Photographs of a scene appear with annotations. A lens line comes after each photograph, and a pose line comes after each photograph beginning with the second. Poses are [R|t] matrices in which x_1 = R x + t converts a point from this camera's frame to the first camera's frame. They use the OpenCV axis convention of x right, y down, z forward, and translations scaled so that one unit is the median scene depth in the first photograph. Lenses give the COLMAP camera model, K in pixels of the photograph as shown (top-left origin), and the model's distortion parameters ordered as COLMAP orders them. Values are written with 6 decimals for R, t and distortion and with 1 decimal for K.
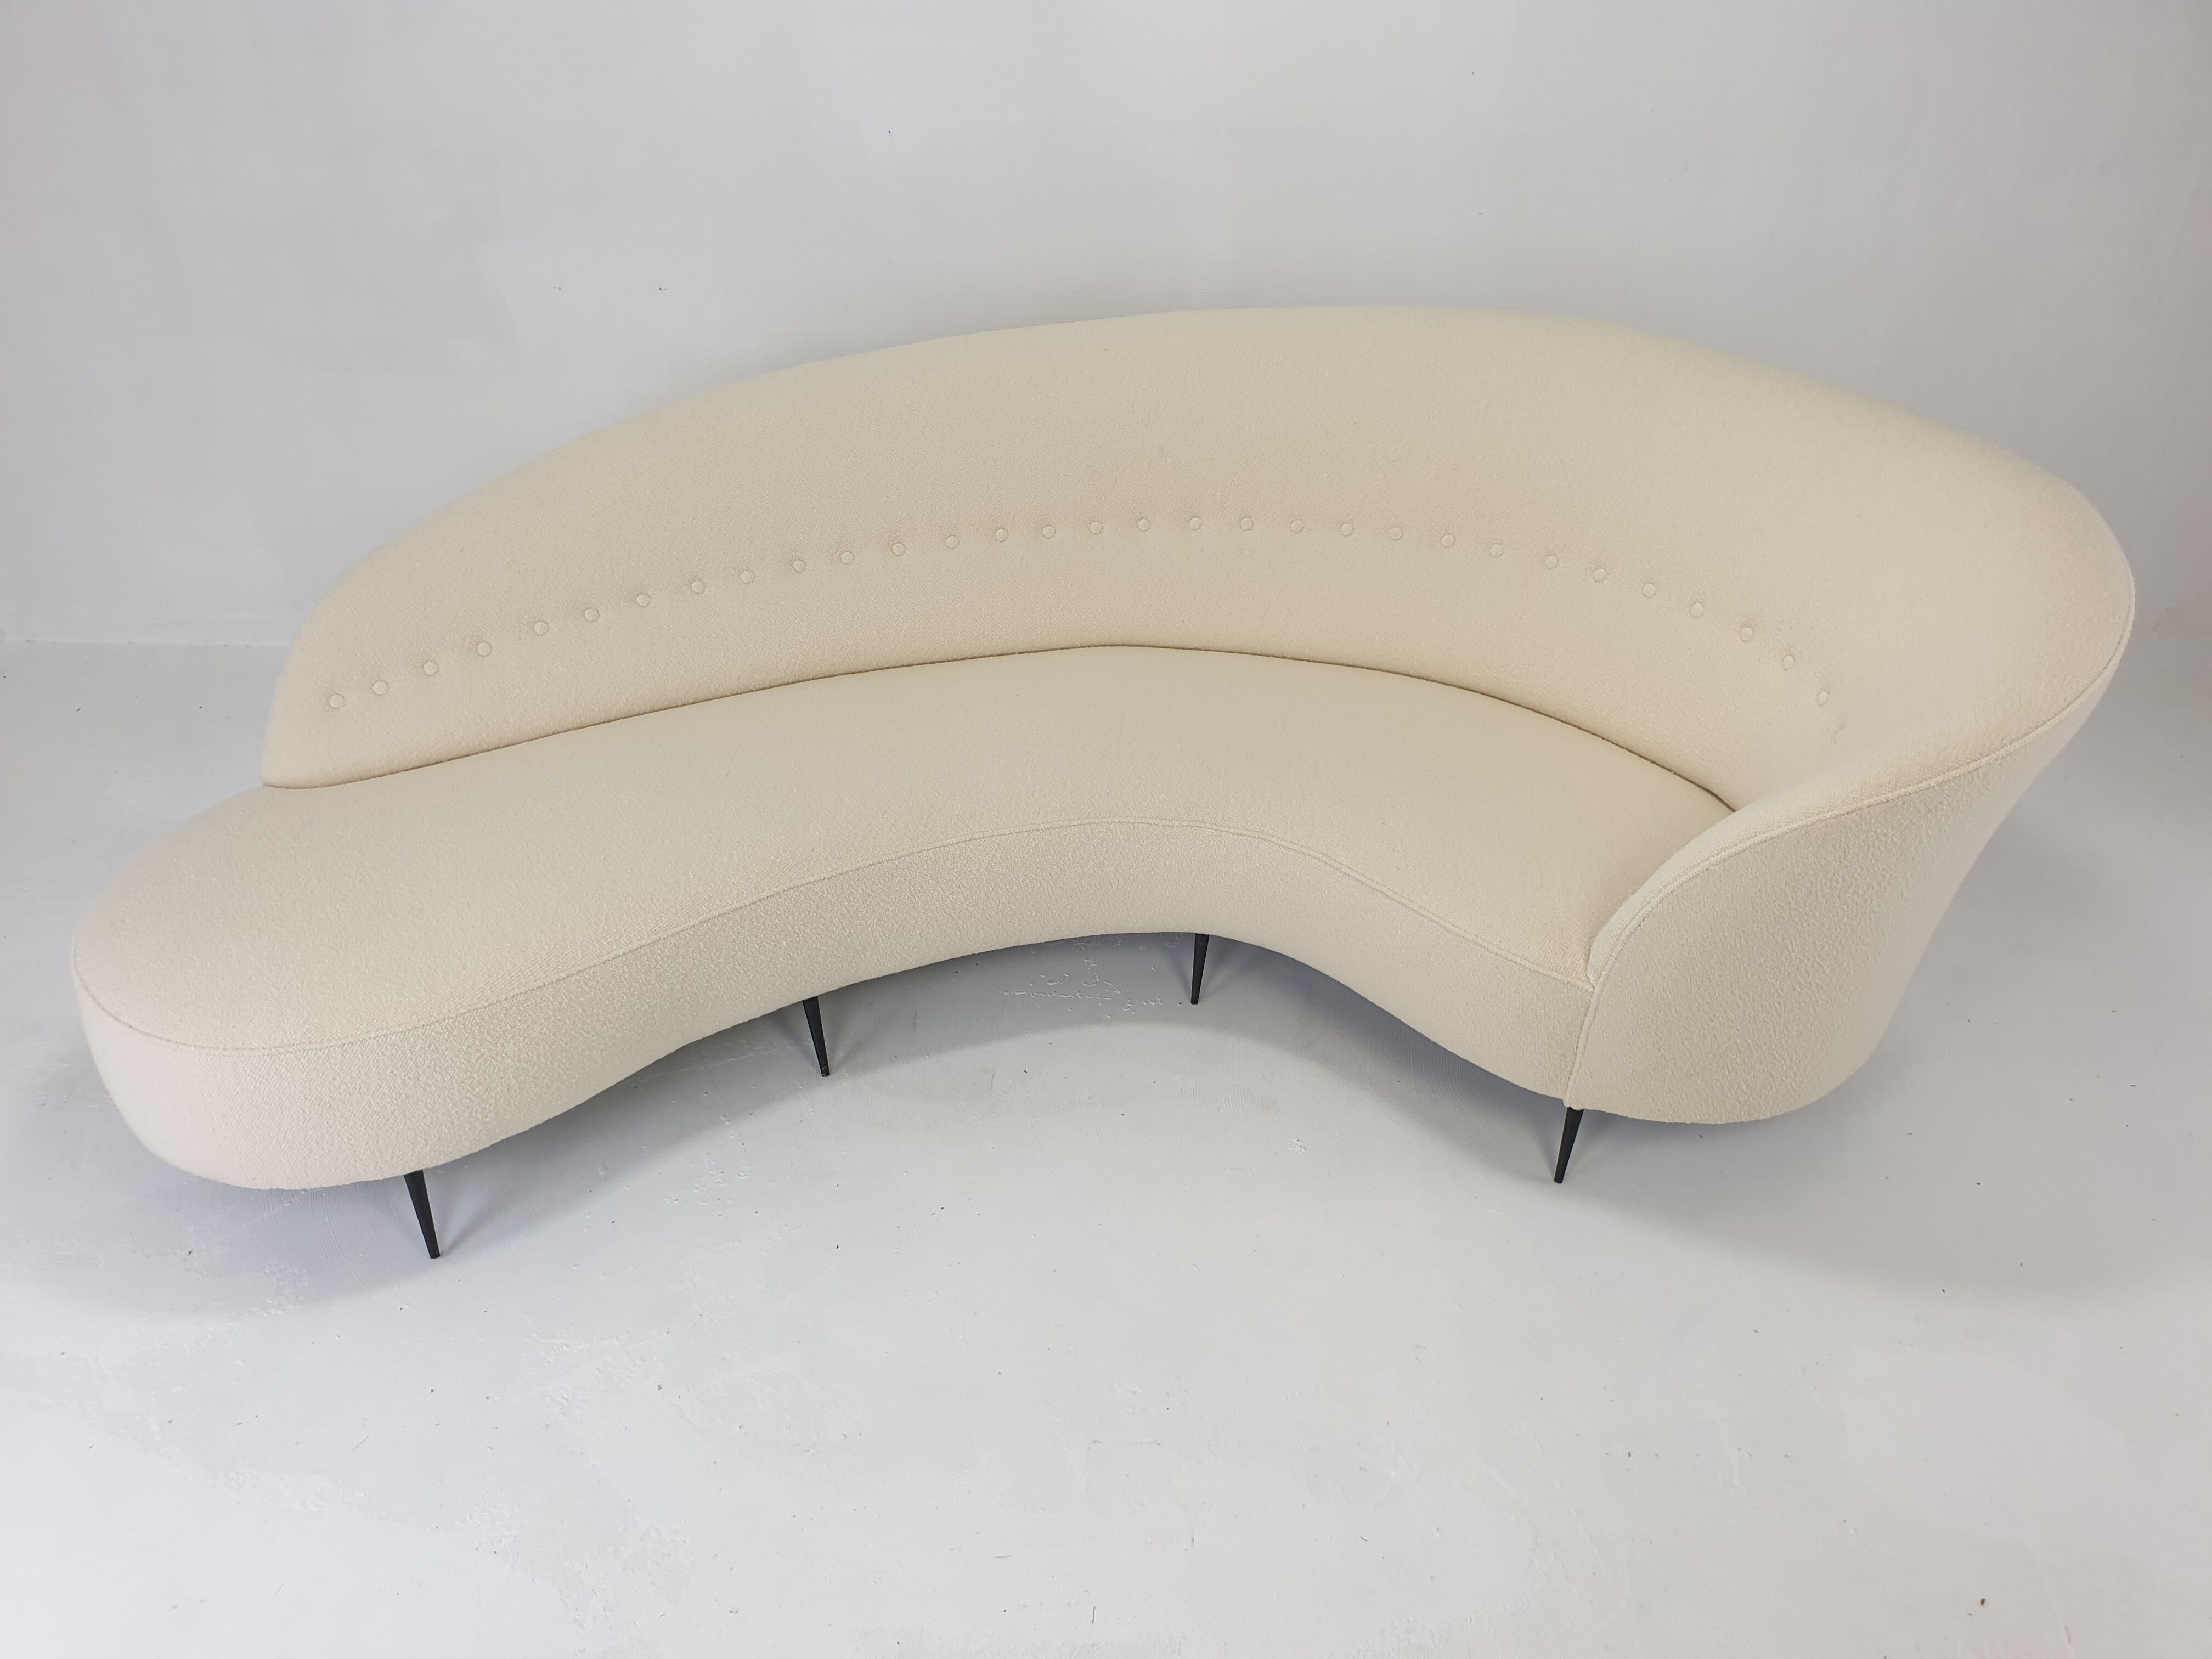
lens RADIAL K [[1702.5, 0, 1107.1], [0, 1702.5, 816.7], [0, 0, 1]] dist [0.002222, 0.005850]
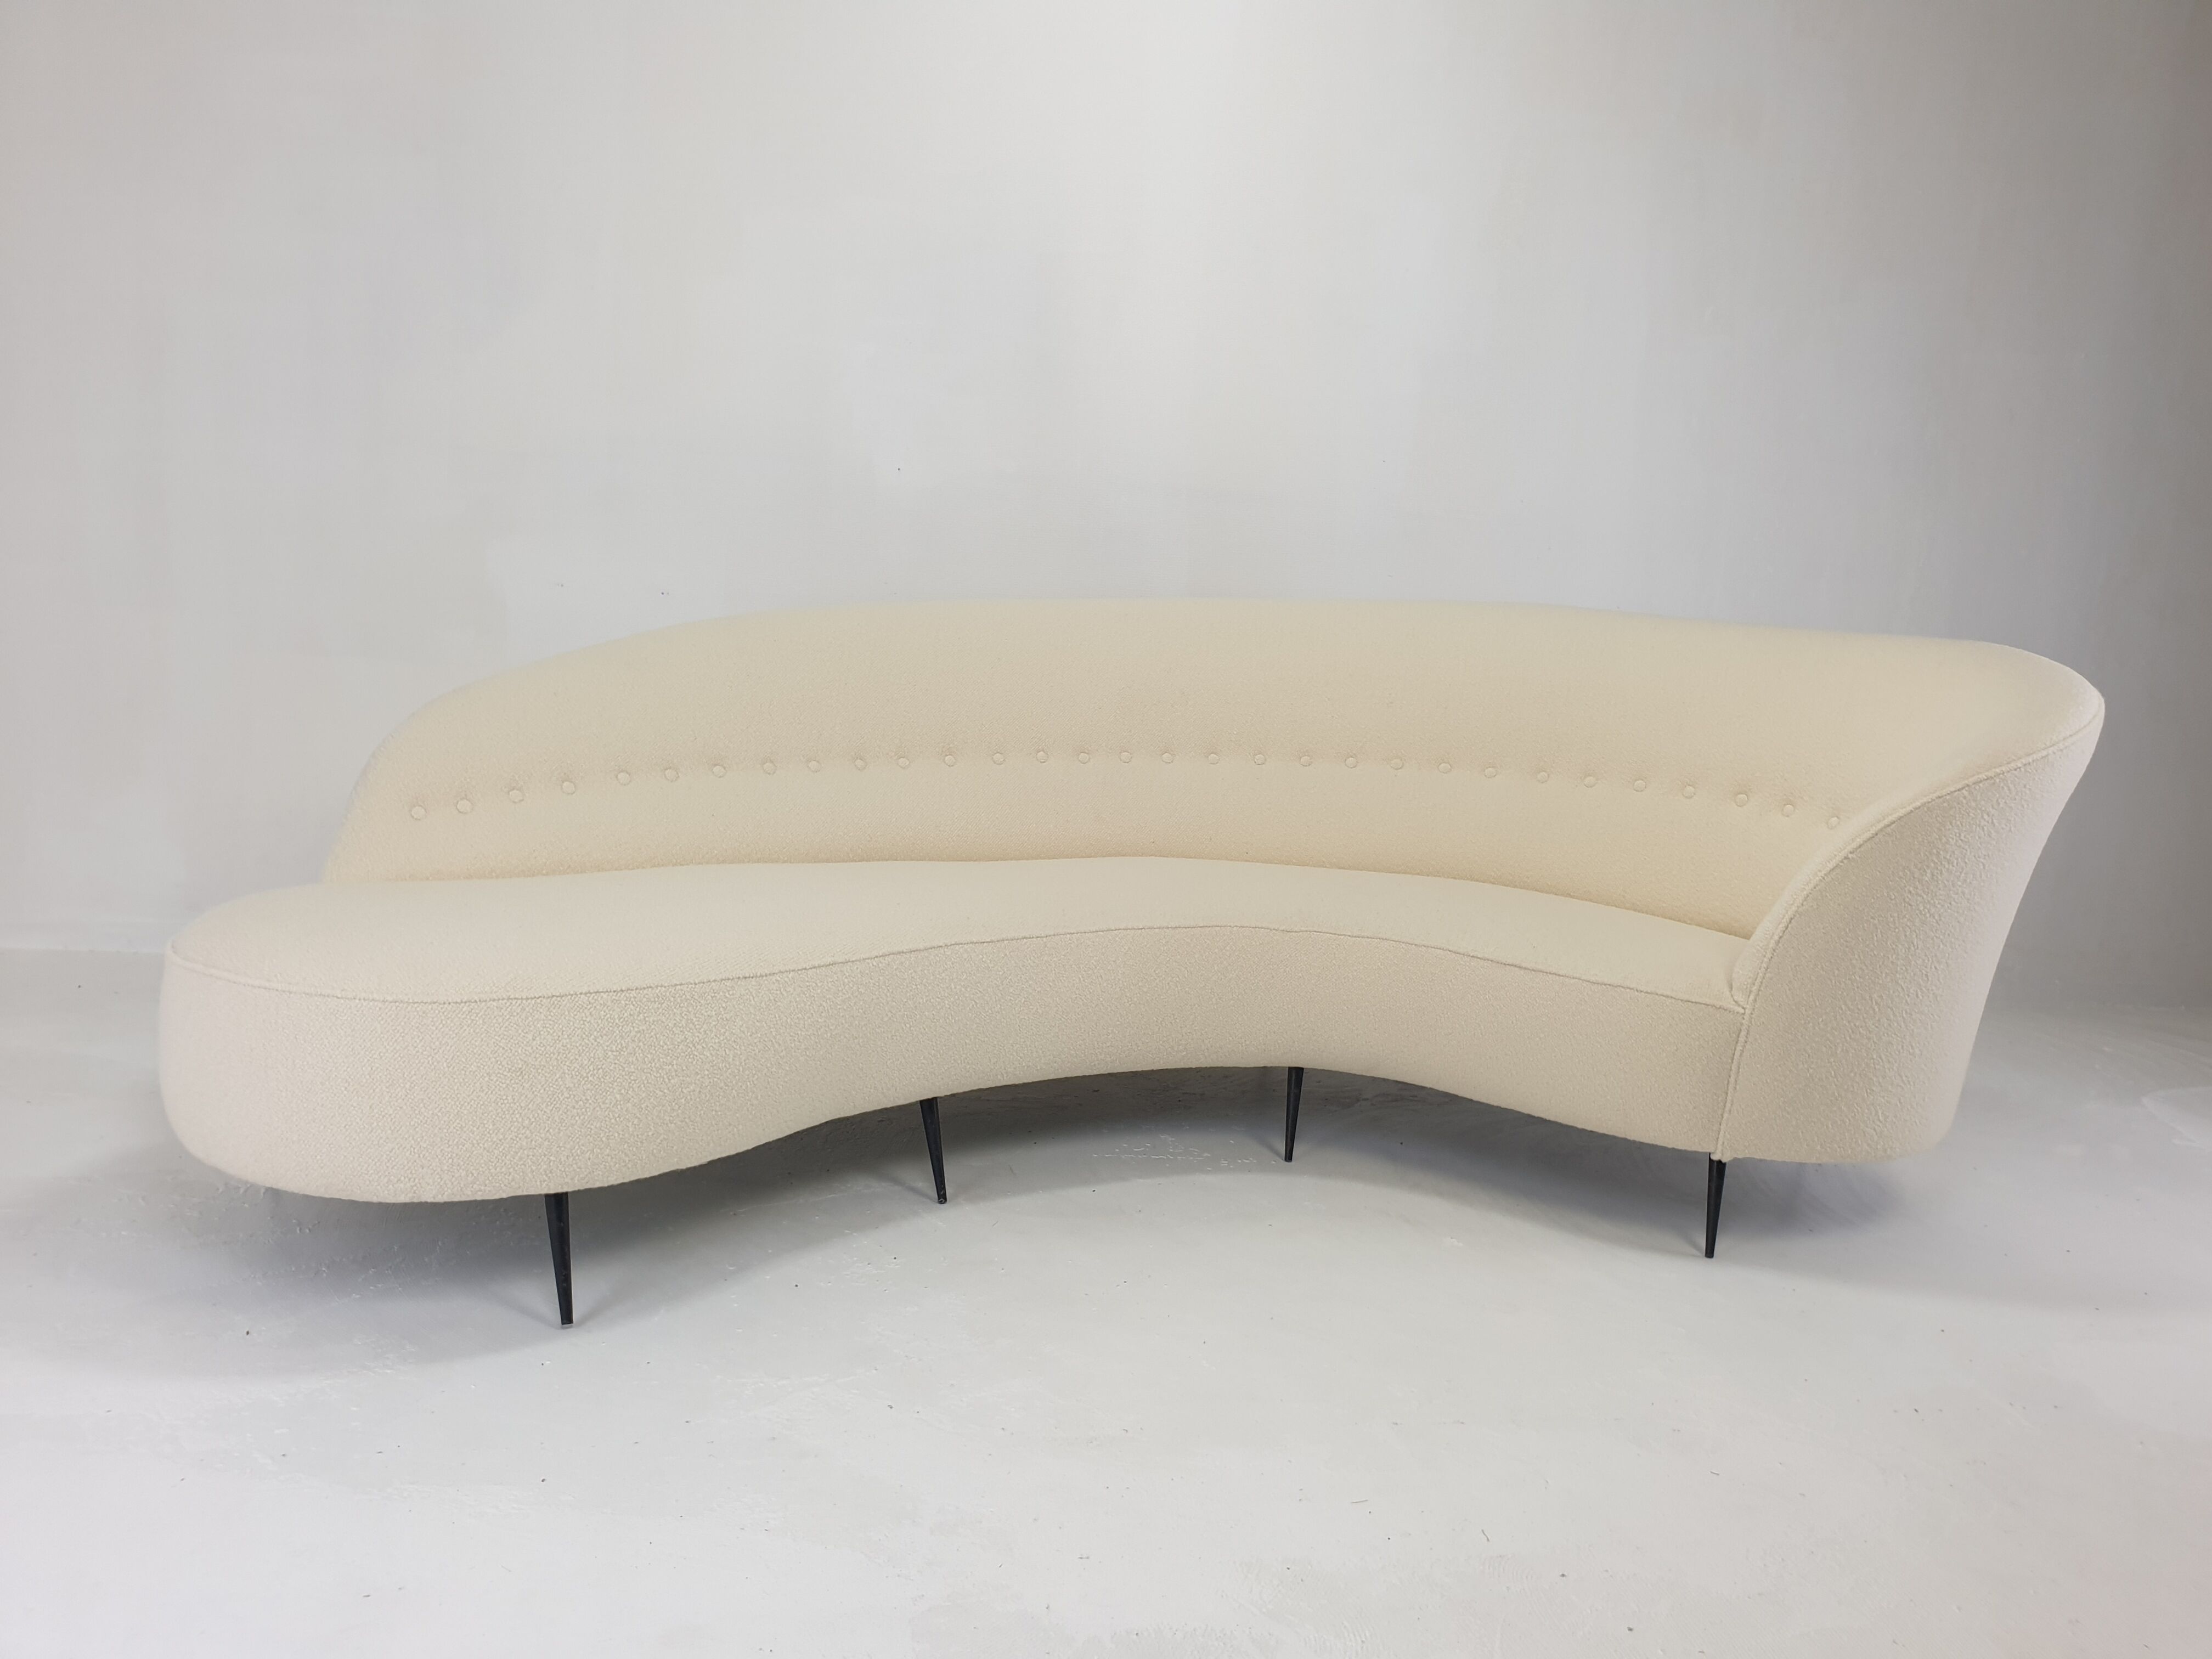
lens RADIAL K [[1699.6, 0, 1108.0], [0, 1699.6, 827.5], [0, 0, 1]] dist [0.007980, 0.005099]
pose [[0.973205, 0.038166, 0.226749, -0.336841], [0.058410, 0.912748, -0.404327, 0.392714], [-0.222396, 0.406737, 0.886061, 0.095796]]
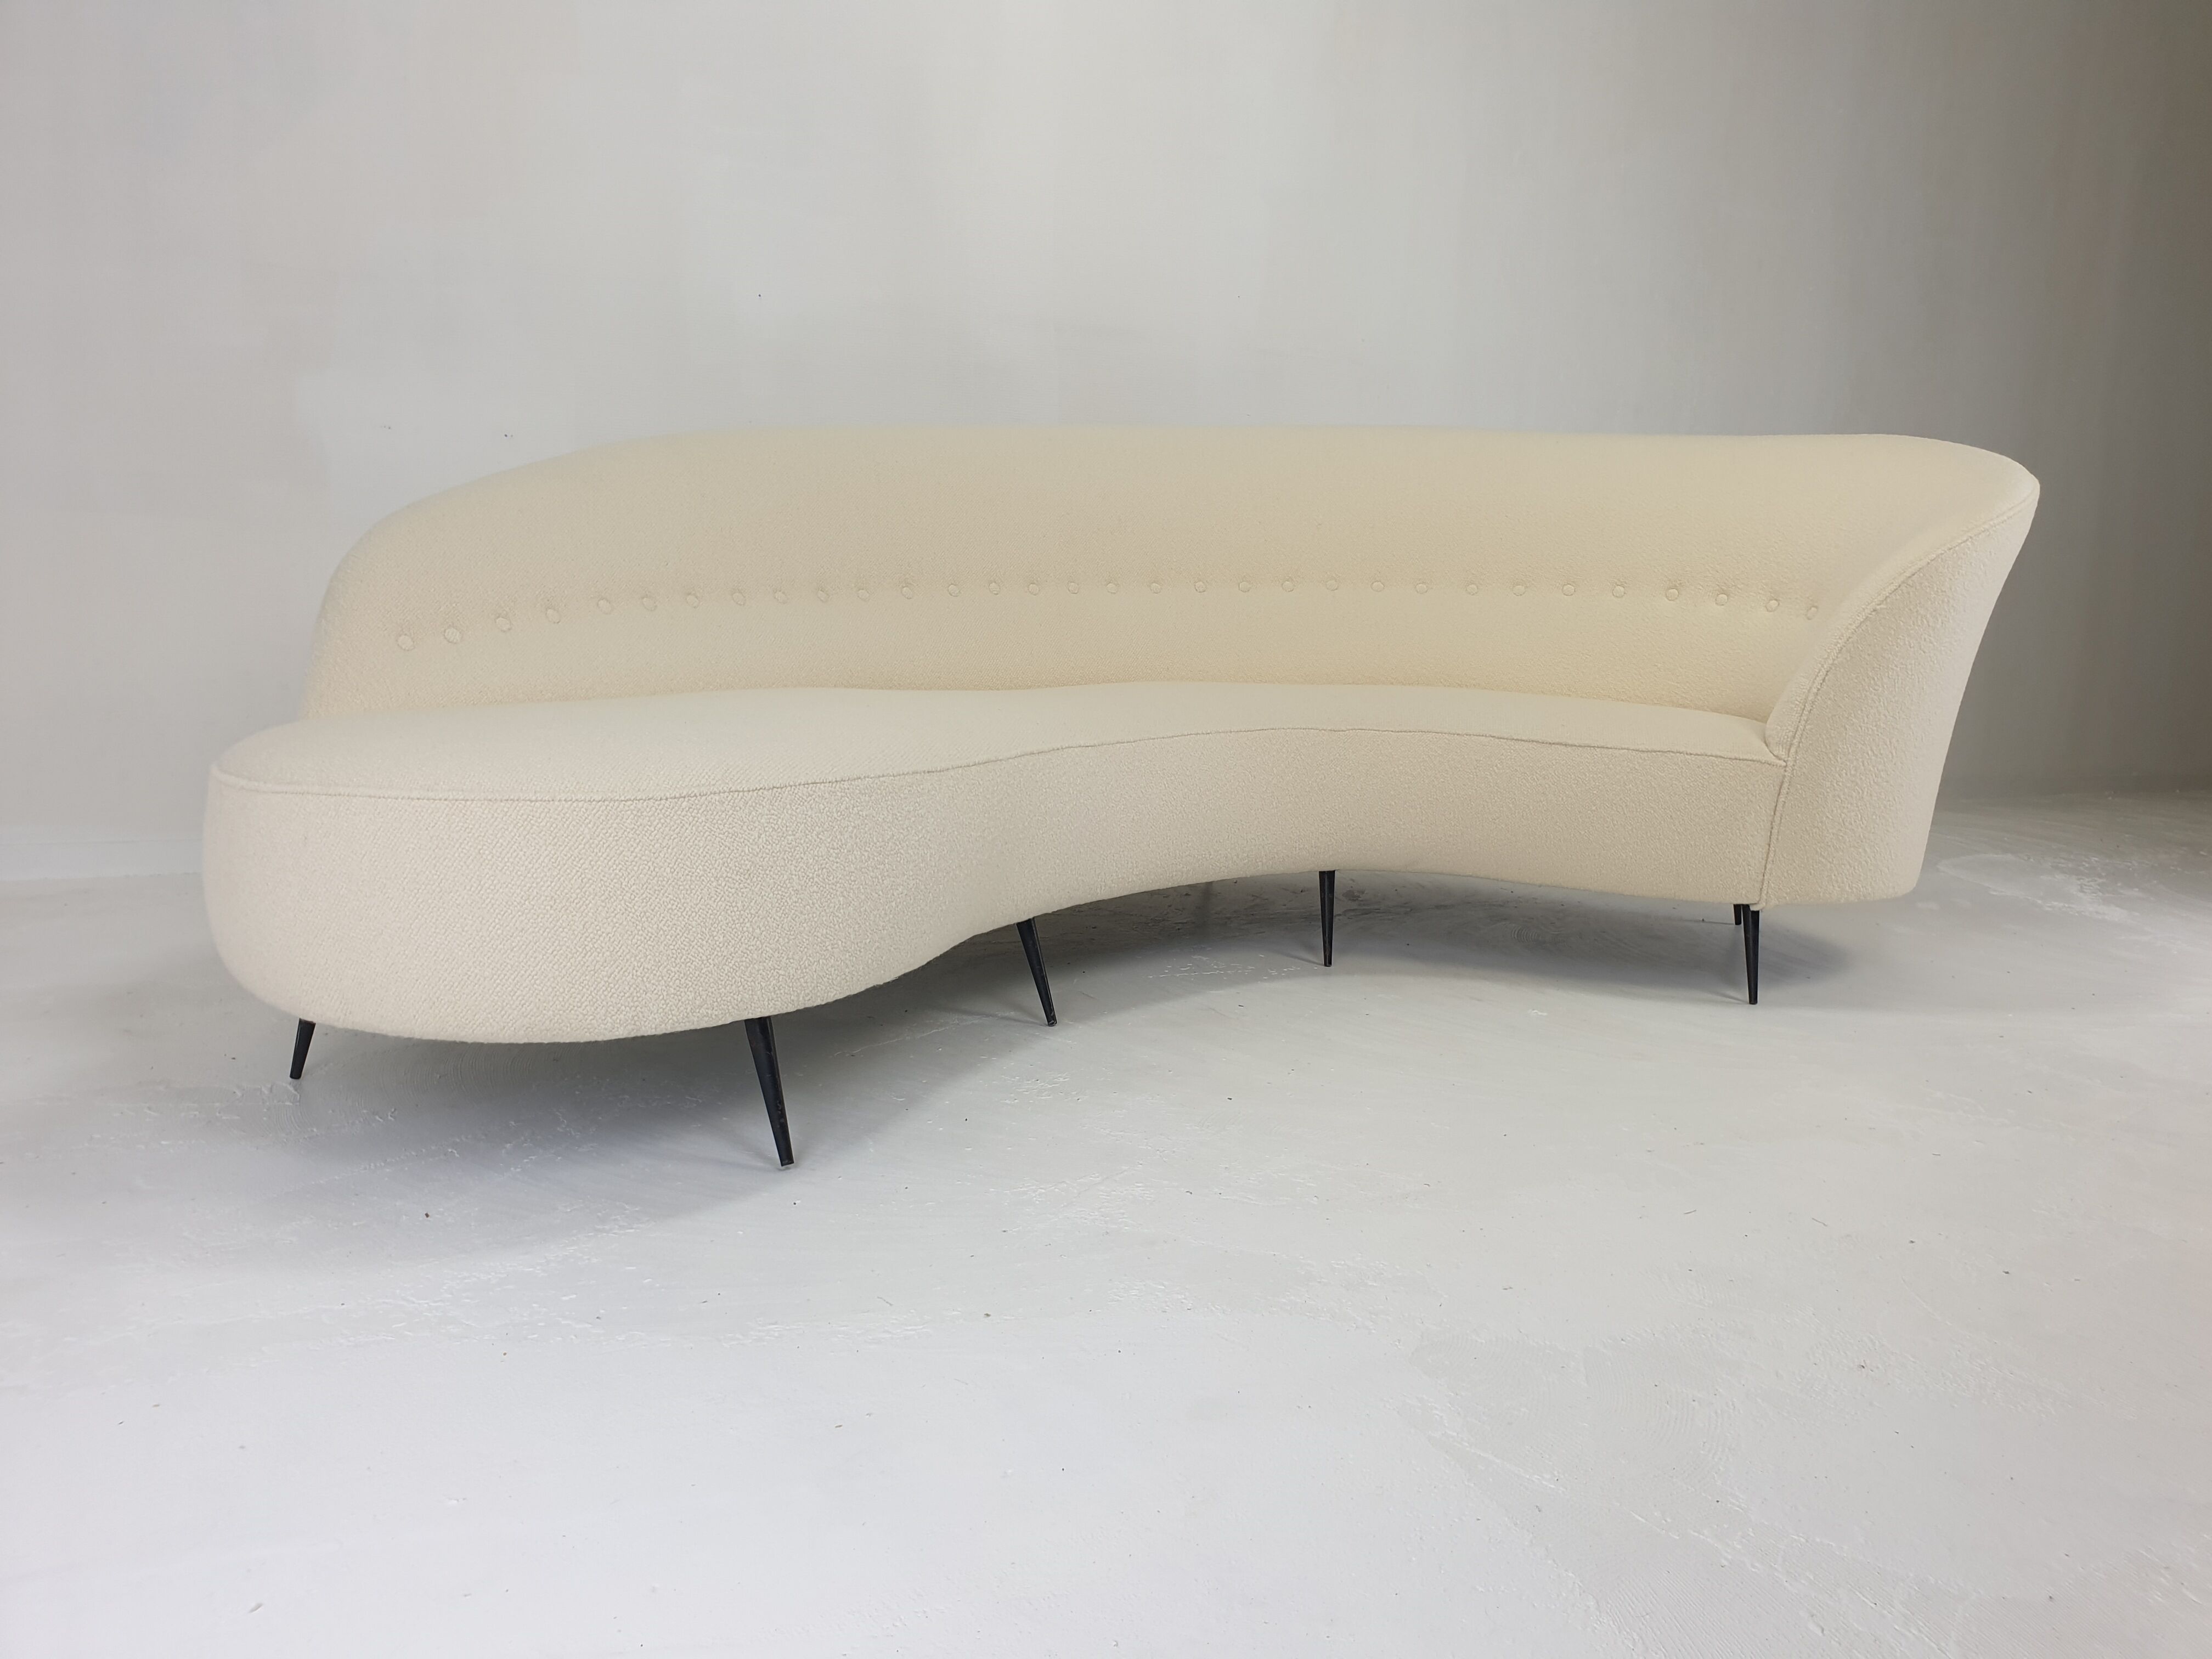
lens RADIAL K [[1696.7, 0, 1113.4], [0, 1696.7, 832.3], [0, 0, 1]] dist [0.009989, -0.007095]
pose [[0.881990, -0.042246, 0.469371, -0.615299], [0.222652, 0.915162, -0.336013, 0.409000], [-0.415355, 0.400866, 0.816570, 0.278288]]
